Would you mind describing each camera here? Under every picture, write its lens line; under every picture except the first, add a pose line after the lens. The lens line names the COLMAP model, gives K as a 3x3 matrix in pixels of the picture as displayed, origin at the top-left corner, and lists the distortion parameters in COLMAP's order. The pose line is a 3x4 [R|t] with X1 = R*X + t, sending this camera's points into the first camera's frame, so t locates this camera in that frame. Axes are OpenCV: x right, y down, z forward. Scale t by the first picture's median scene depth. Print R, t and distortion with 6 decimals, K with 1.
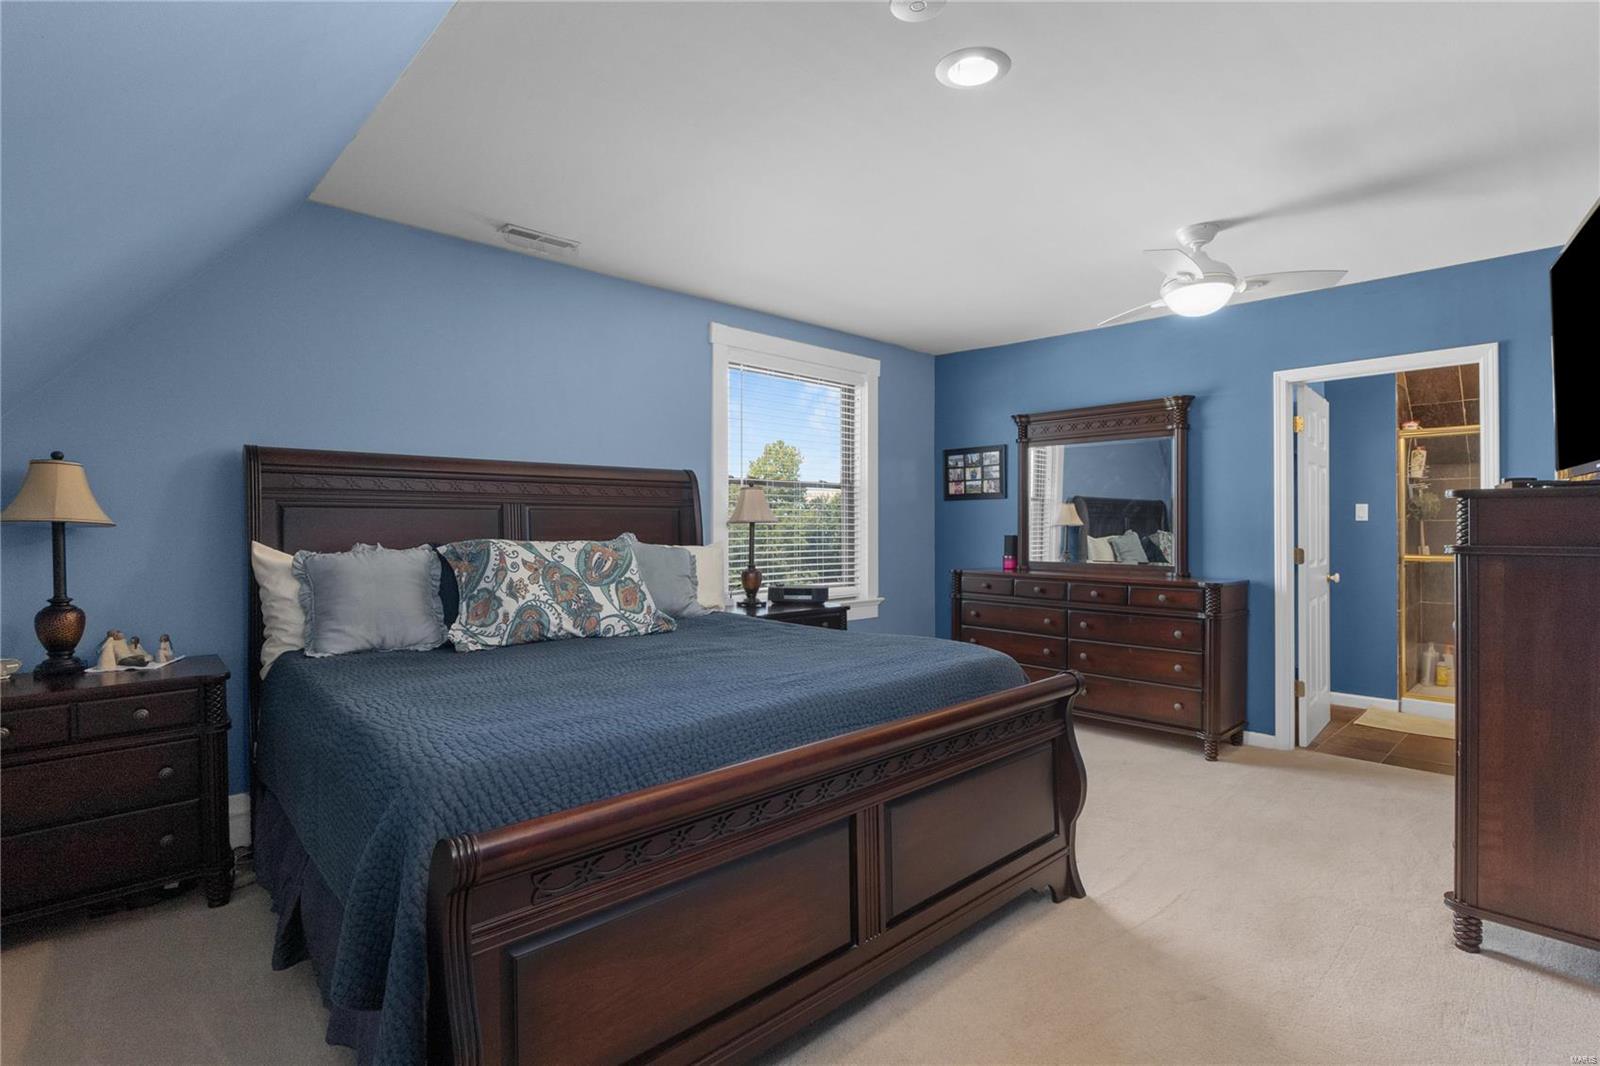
lens RADIAL K [[750.5, 0, 800.2], [0, 750.5, 532.3], [0, 0, 1]] dist [-0.000609, -0.000035]
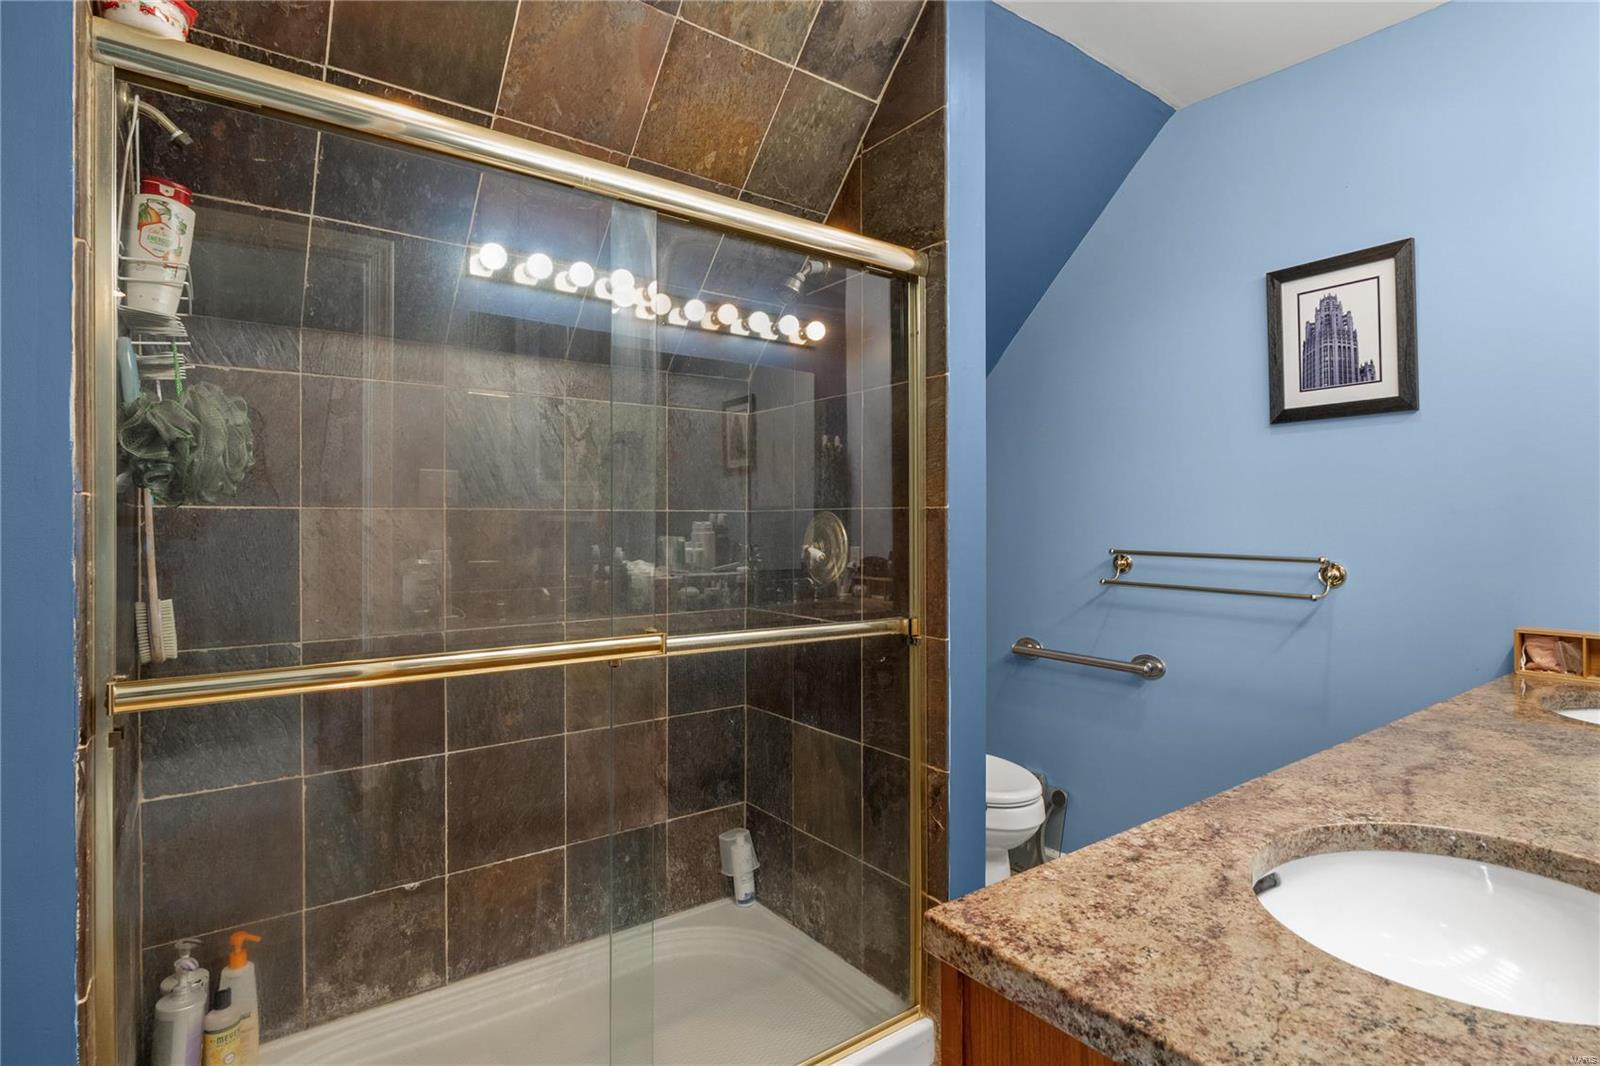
lens RADIAL K [[790.1, 0, 800.3], [0, 790.1, 528.9], [0, 0, 1]] dist [0.001315, 0.000260]
pose [[0.113758, 0.000310, 0.993508, 0.609025], [0.010041, 0.999949, -0.001461, -0.006205], [-0.993458, 0.010142, 0.113749, 0.782875]]
